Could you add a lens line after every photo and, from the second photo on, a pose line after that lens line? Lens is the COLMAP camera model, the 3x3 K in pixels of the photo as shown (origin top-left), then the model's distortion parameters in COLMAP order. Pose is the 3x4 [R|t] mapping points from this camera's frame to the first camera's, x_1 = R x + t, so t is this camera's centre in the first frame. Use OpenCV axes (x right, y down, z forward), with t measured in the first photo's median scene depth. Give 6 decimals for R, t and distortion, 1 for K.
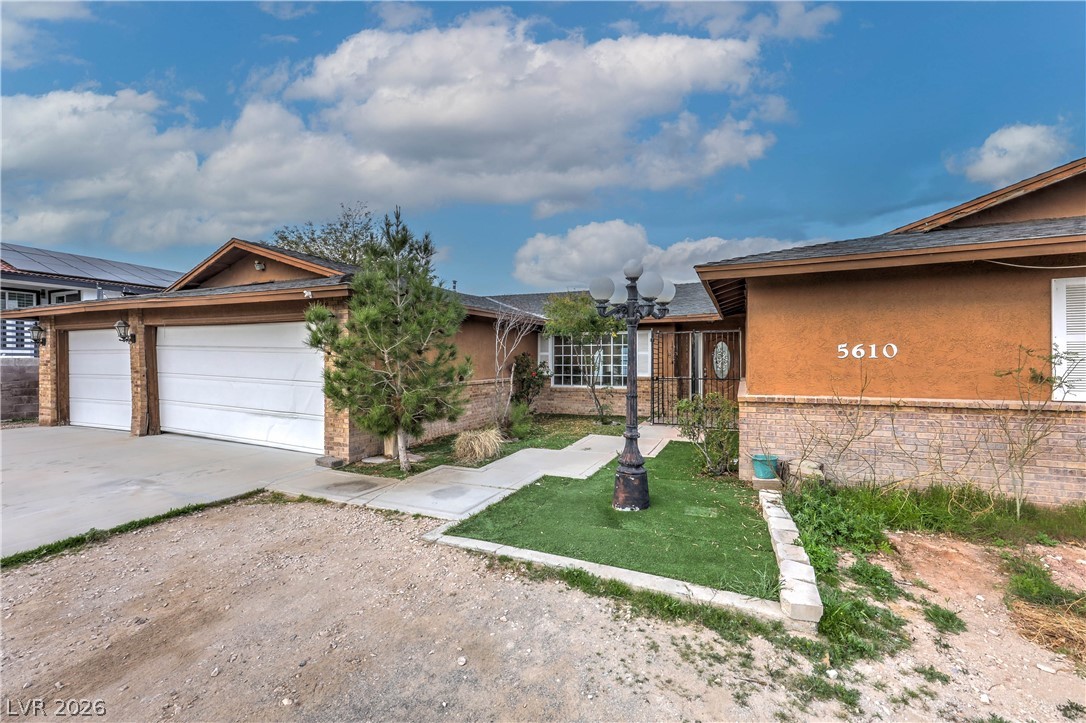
lens RADIAL K [[445.9, 0, 549.5], [0, 445.9, 356.0], [0, 0, 1]] dist [0.005857, 0.000158]
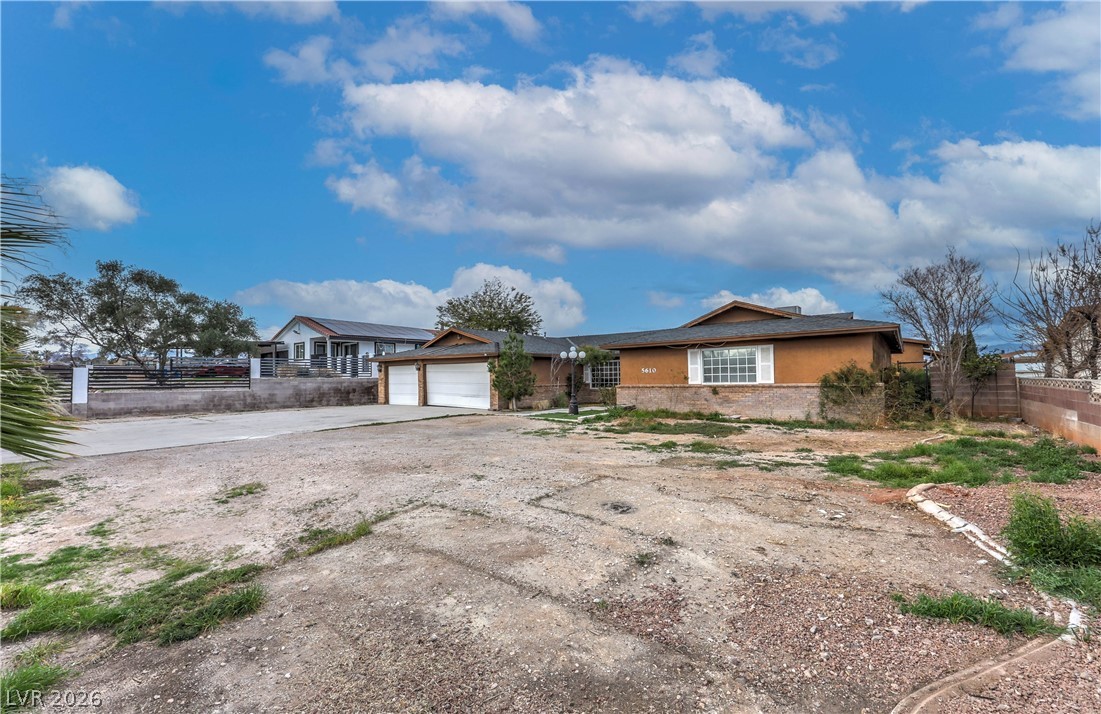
lens RADIAL K [[434.3, 0, 555.0], [0, 434.3, 366.8], [0, 0, 1]] dist [-0.000099, -0.000027]
pose [[0.968542, -0.019880, -0.248055, 0.576064], [0.016682, 0.999749, -0.014986, -0.001908], [0.248291, 0.010376, 0.968630, -1.537237]]
